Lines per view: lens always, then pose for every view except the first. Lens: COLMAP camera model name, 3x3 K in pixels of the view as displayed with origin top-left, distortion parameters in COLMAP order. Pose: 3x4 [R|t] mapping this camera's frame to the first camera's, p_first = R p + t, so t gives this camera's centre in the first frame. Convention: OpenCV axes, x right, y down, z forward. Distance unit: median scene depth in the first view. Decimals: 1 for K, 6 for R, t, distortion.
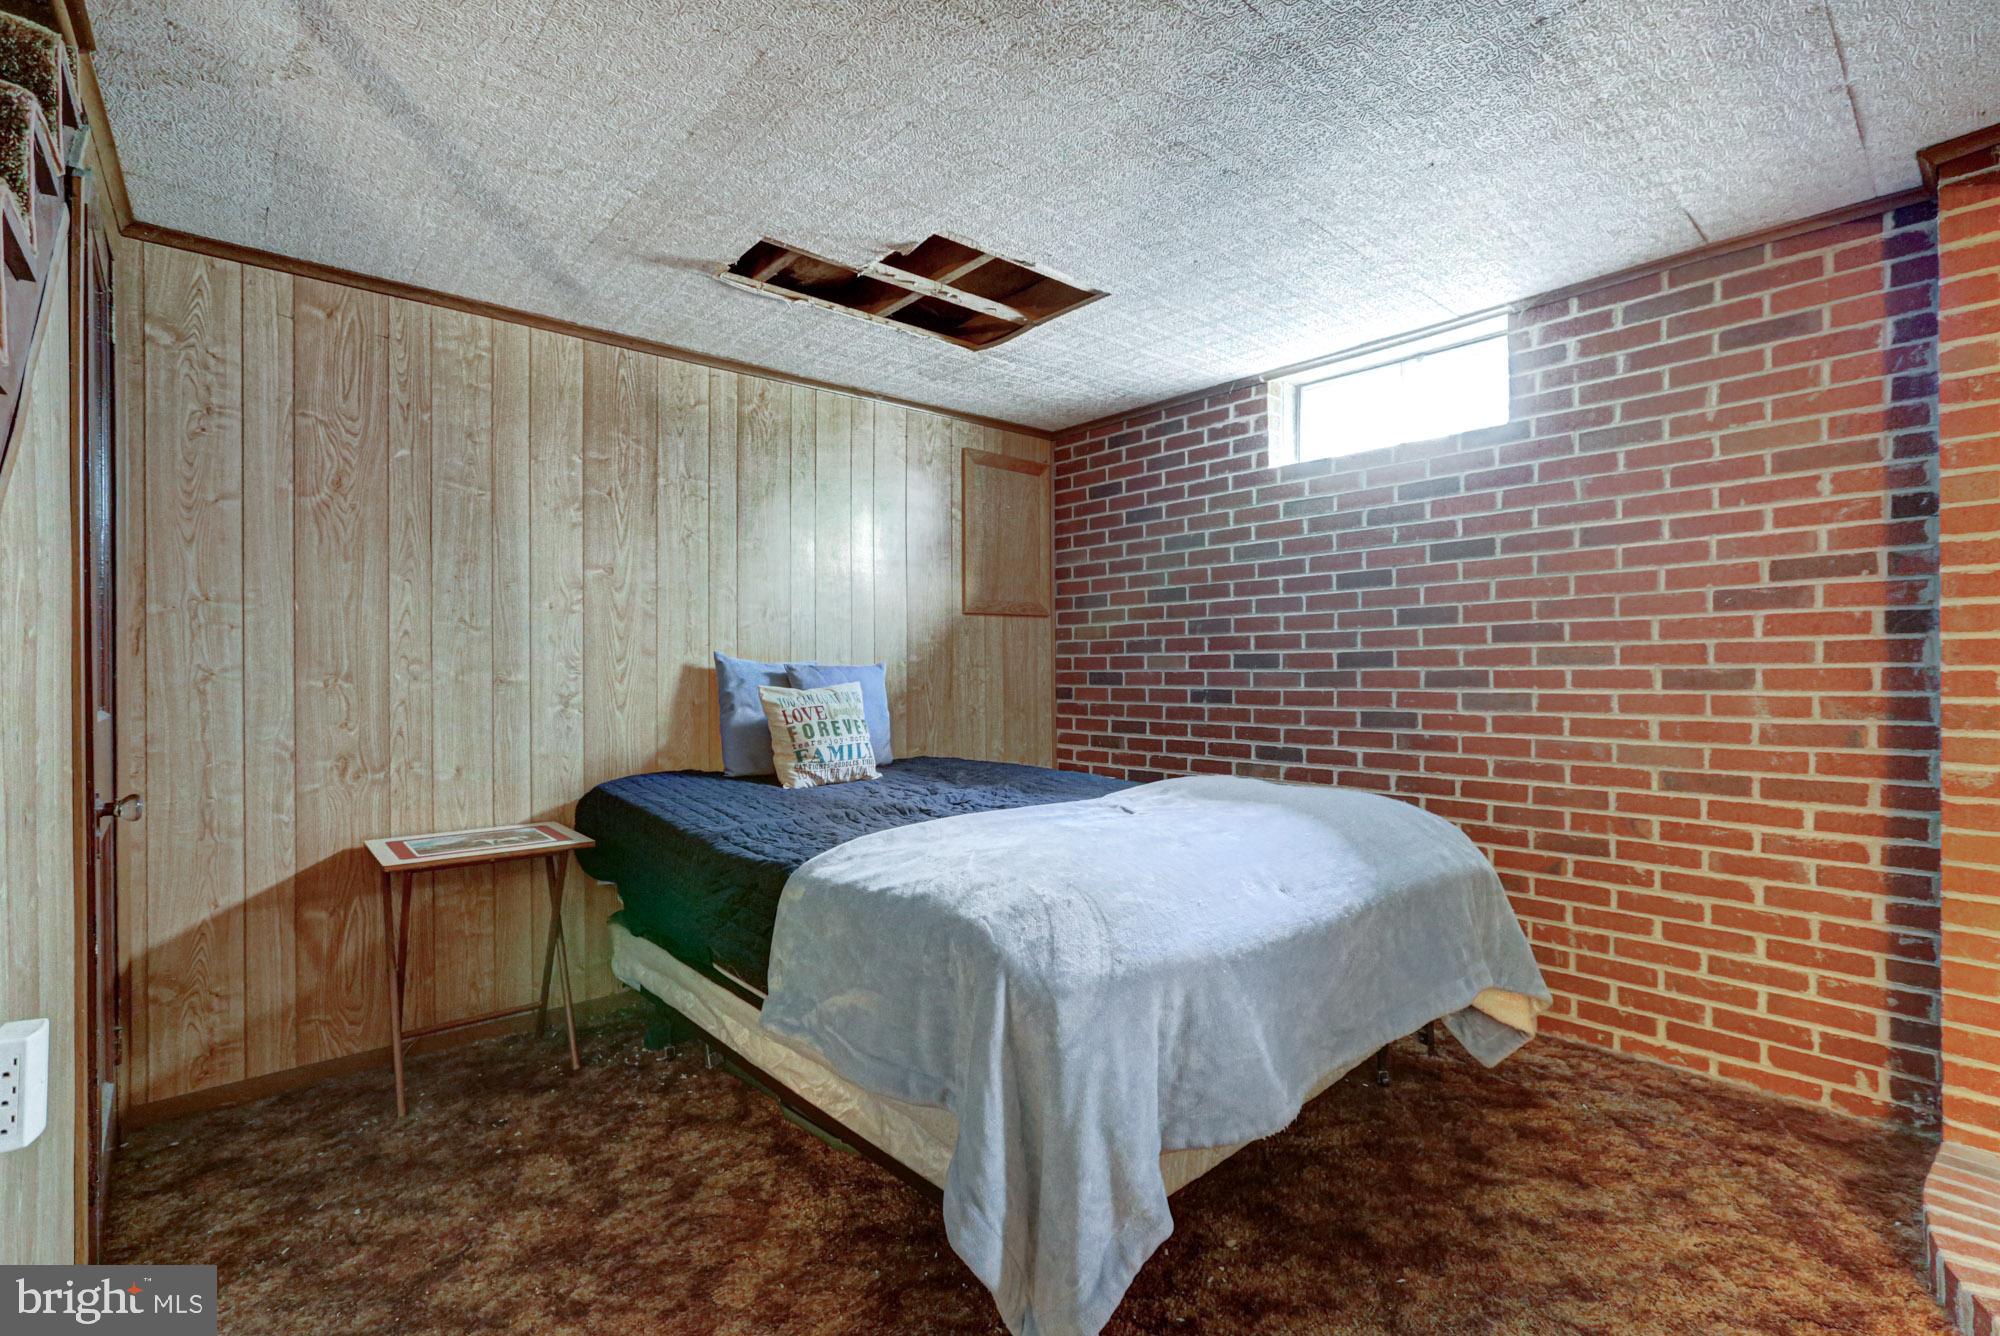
lens RADIAL K [[913.2, 0, 1000.0], [0, 913.2, 668.0], [0, 0, 1]] dist [-0.002408, -0.000252]
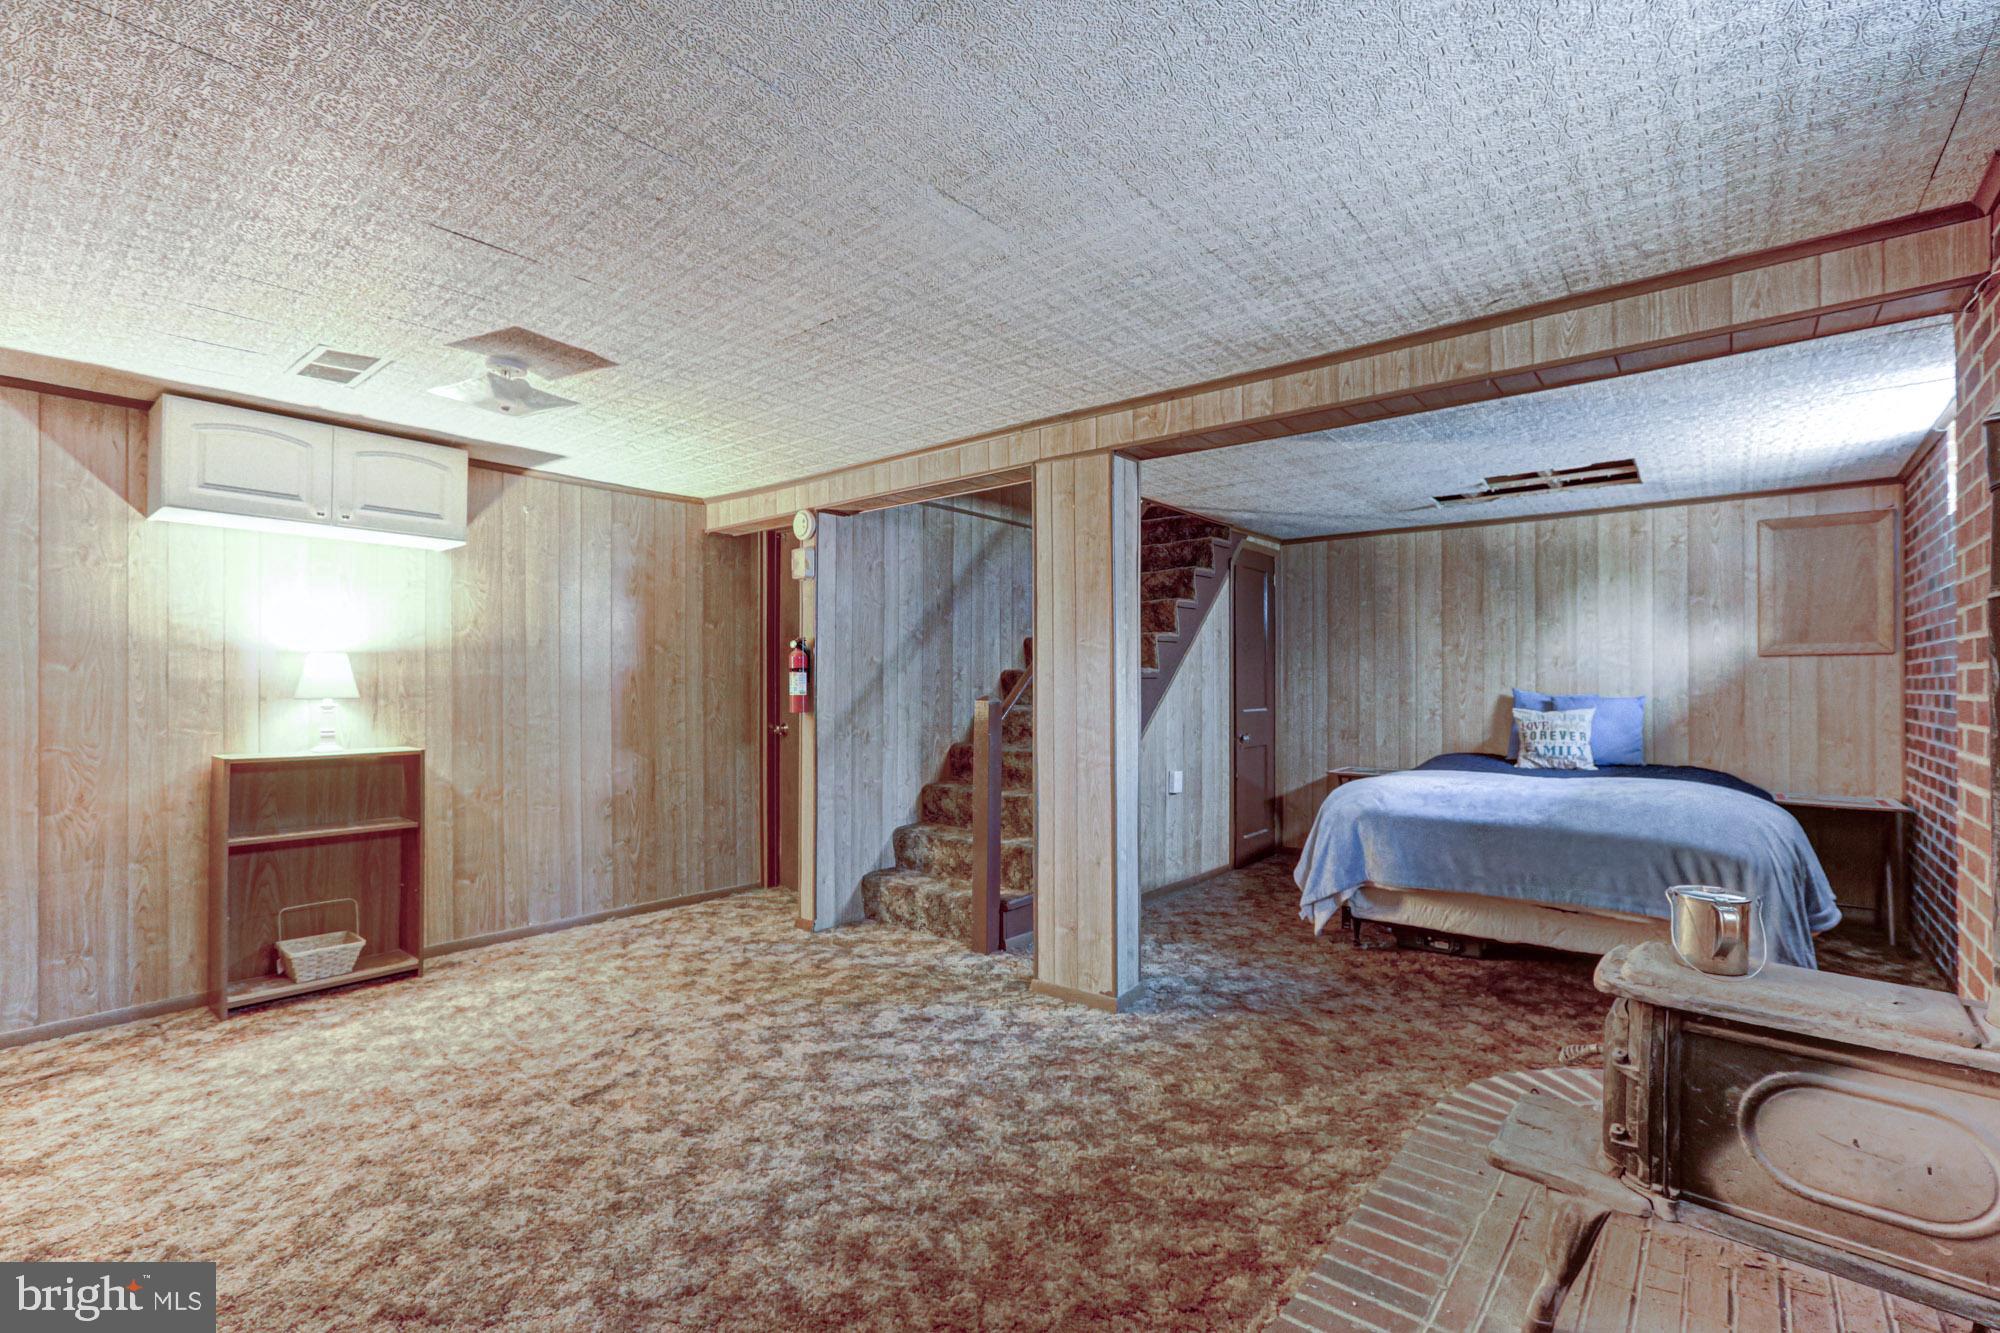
lens RADIAL K [[913.2, 0, 1000.0], [0, 913.2, 666.5], [0, 0, 1]] dist [-0.002408, -0.000252]
pose [[0.156767, -0.009400, -0.987591, 1.315091], [0.000805, 0.999956, -0.009390, -0.045244], [0.987635, 0.000677, 0.156768, -0.252262]]
